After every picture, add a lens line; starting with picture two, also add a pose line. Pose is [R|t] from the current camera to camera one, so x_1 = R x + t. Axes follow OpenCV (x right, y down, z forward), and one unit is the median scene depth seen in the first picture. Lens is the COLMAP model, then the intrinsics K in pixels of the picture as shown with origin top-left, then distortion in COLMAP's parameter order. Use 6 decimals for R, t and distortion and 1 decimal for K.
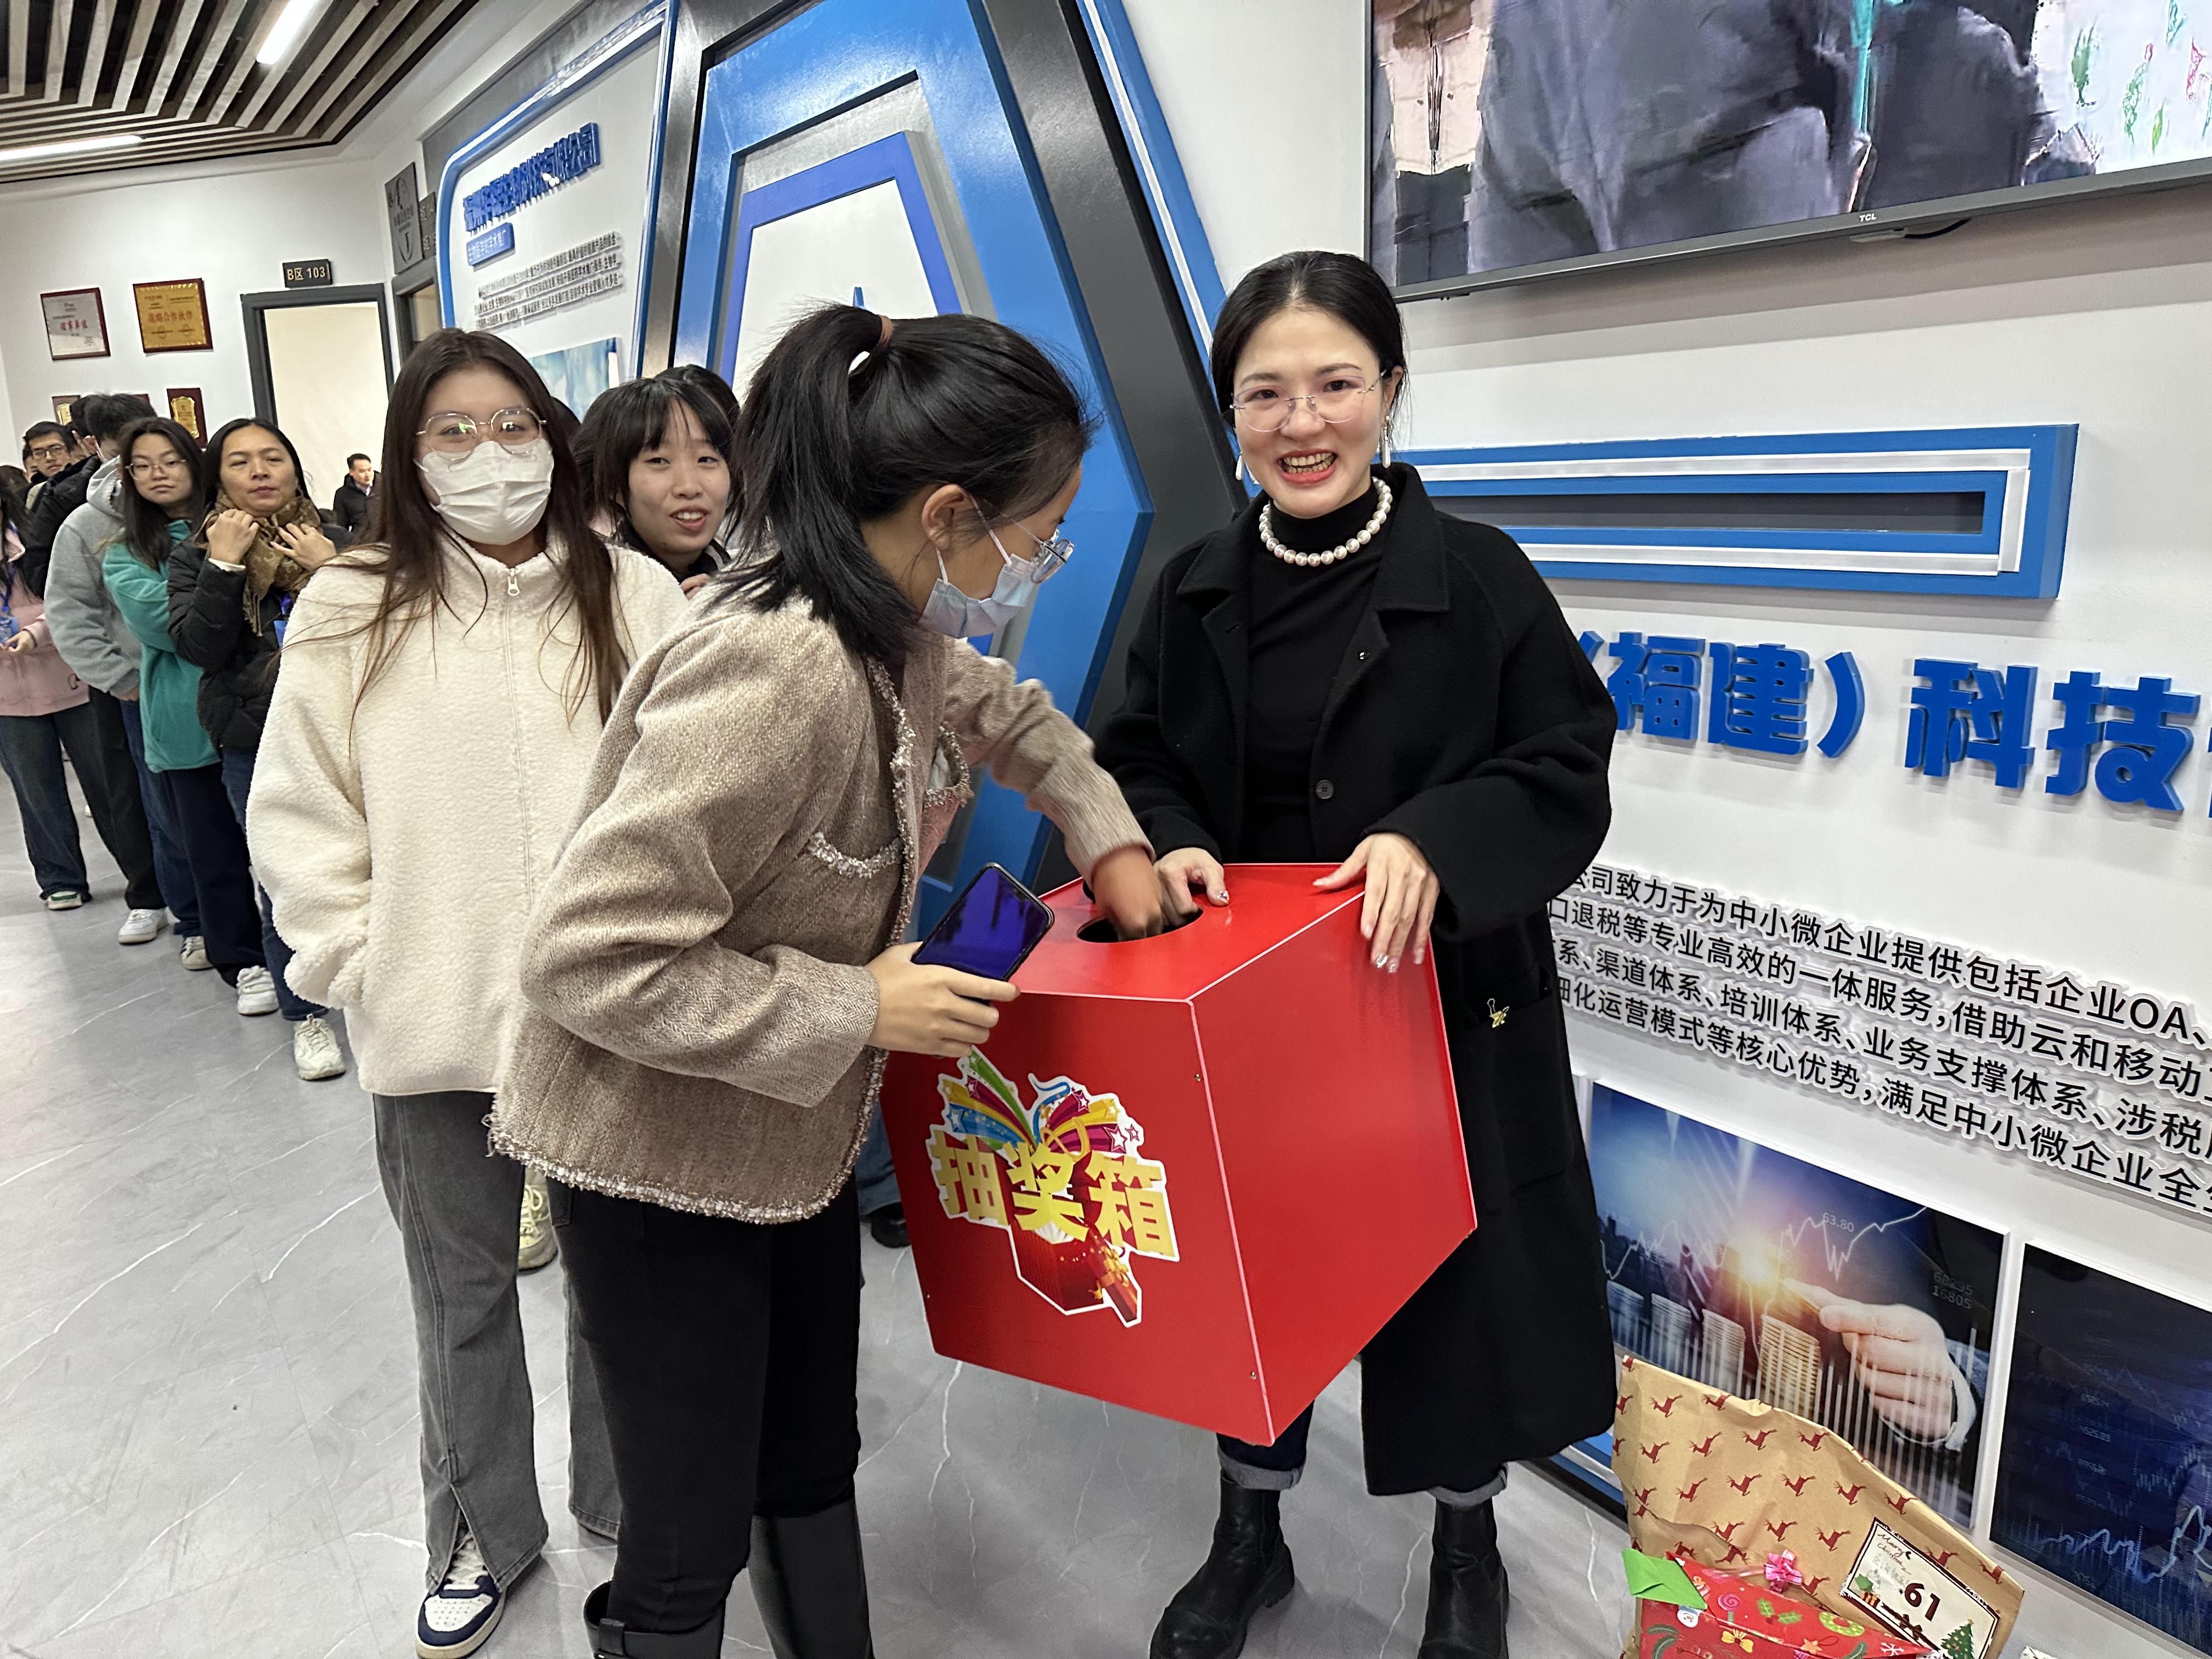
lens RADIAL K [[1589.6, 0, 1118.3], [0, 1589.6, 831.0], [0, 0, 1]] dist [0.003390, -0.003925]
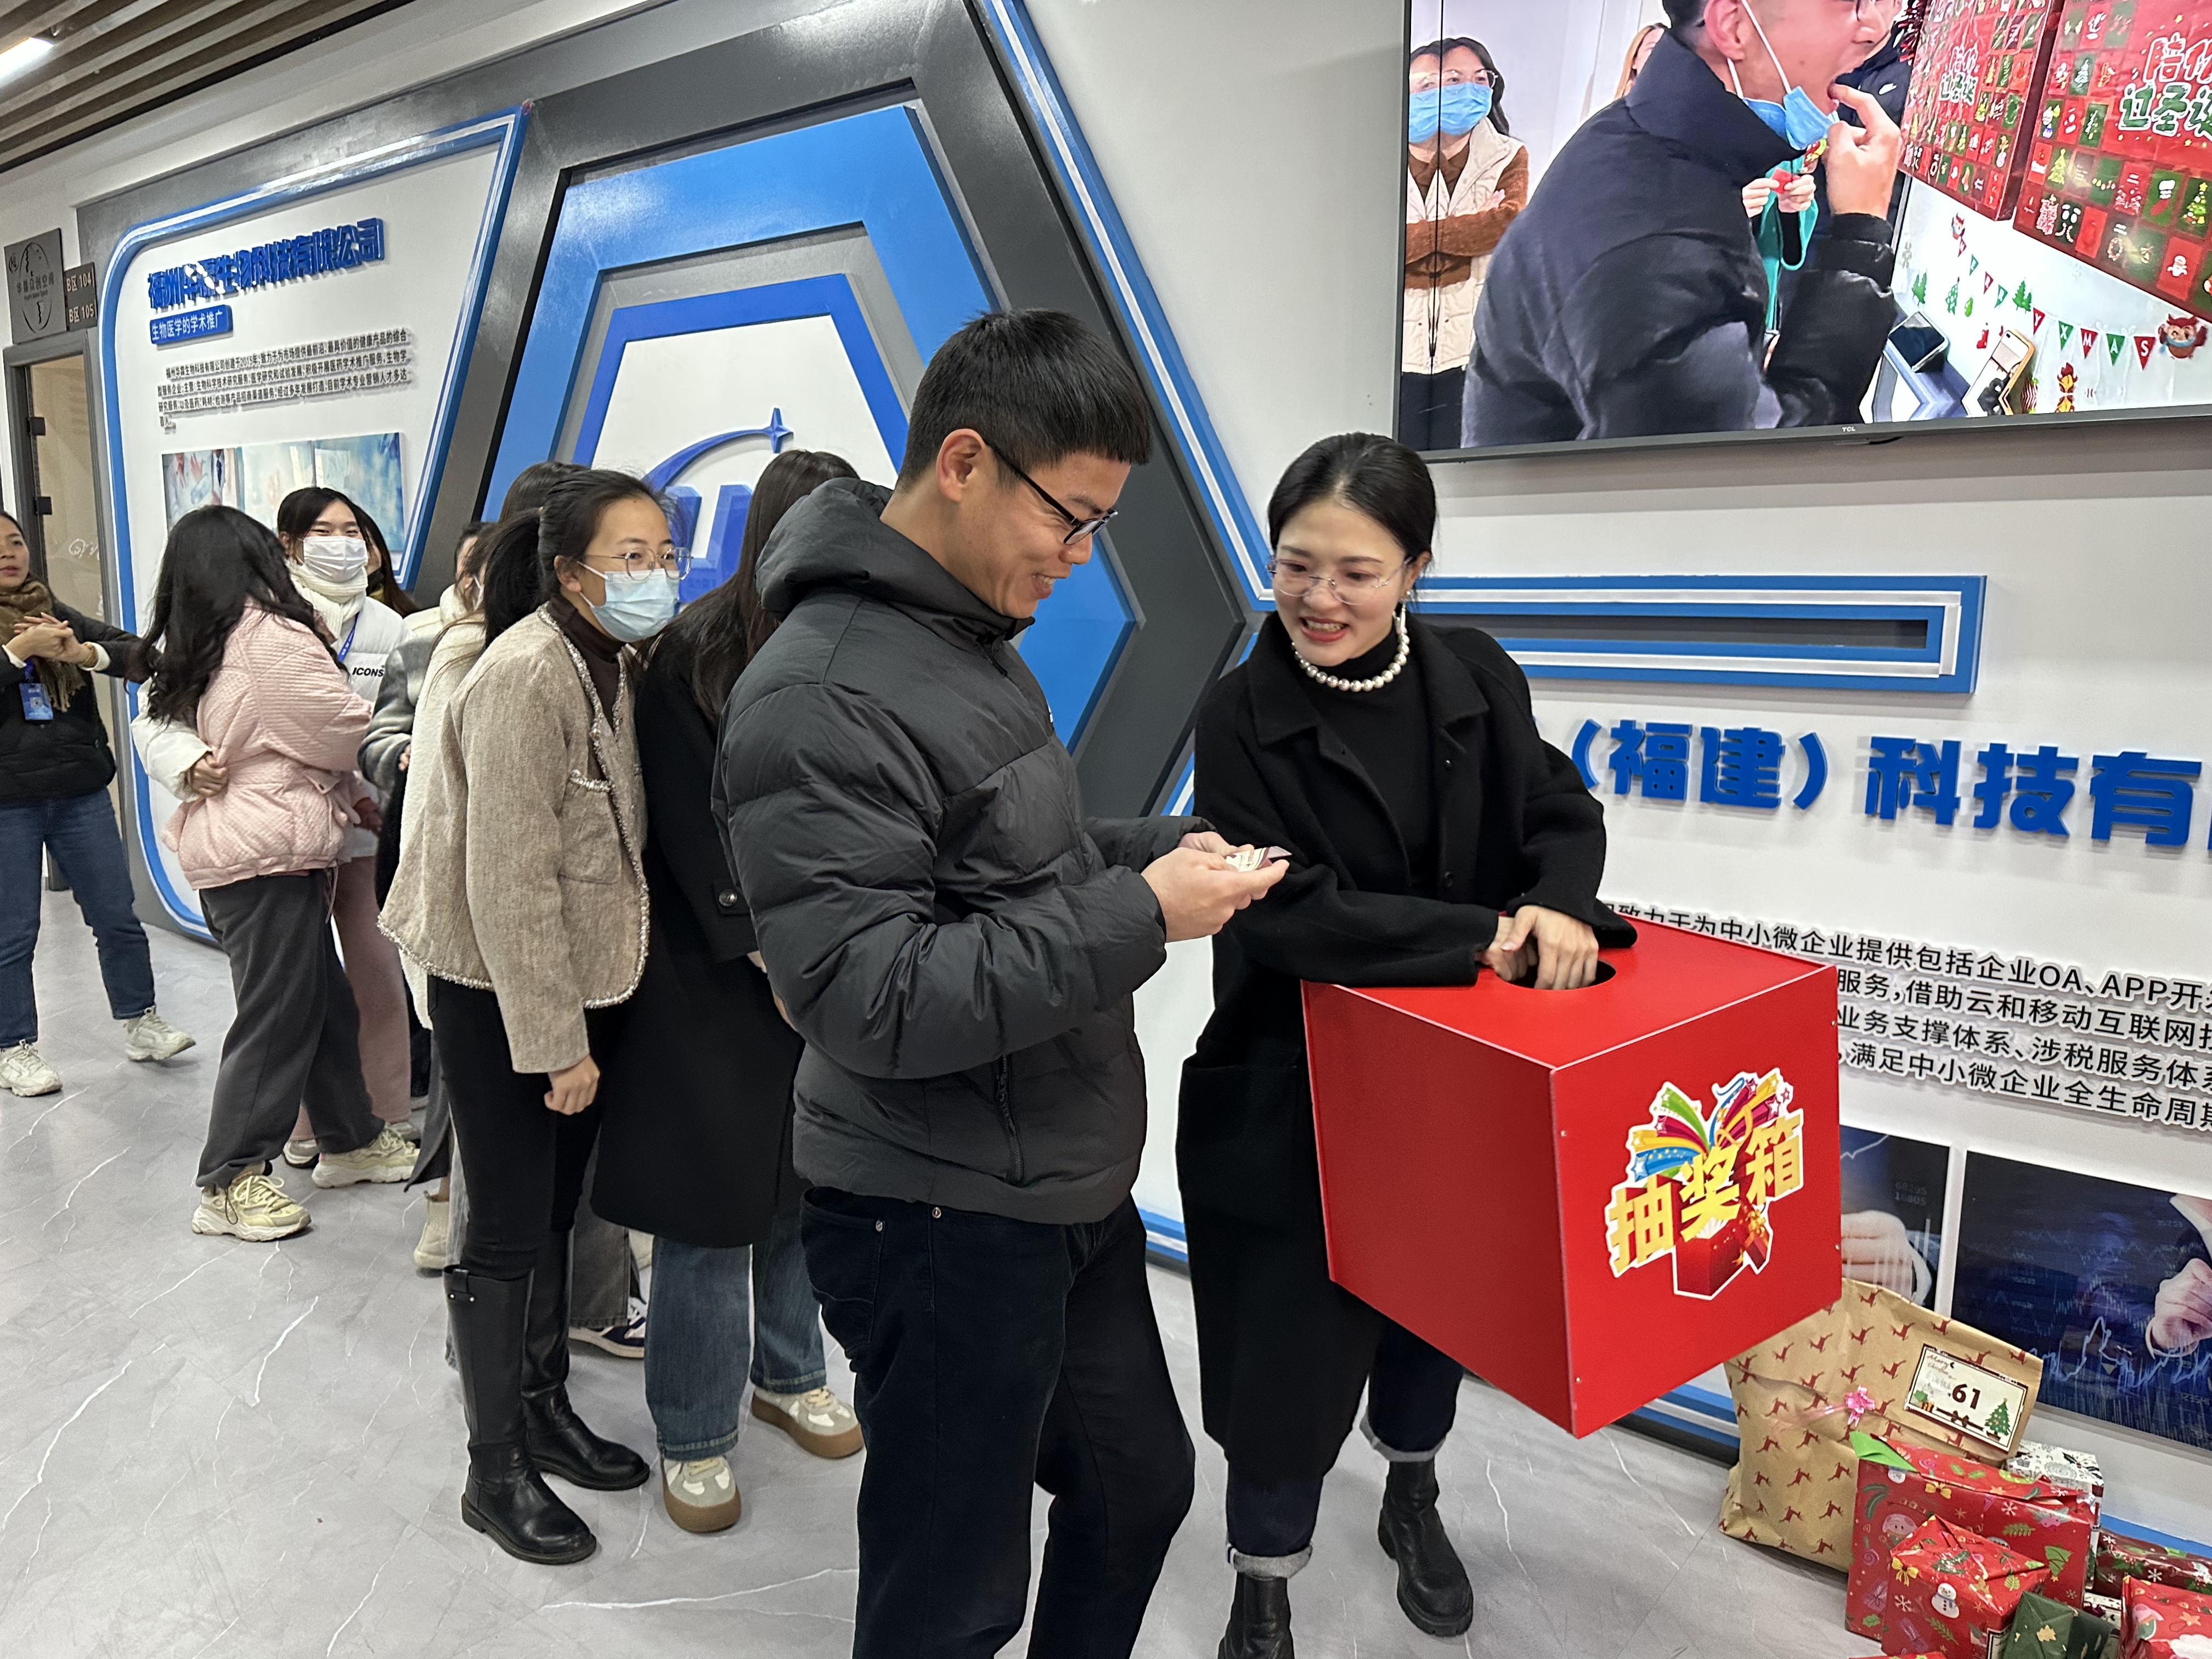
lens RADIAL K [[1612.2, 0, 1106.0], [0, 1612.2, 829.5], [0, 0, 1]] dist [0.004529, -0.003273]
pose [[0.960643, -0.022436, 0.276877, -0.521386], [0.040315, 0.997441, -0.059050, 0.029378], [-0.274843, 0.067889, 0.959089, -0.167318]]
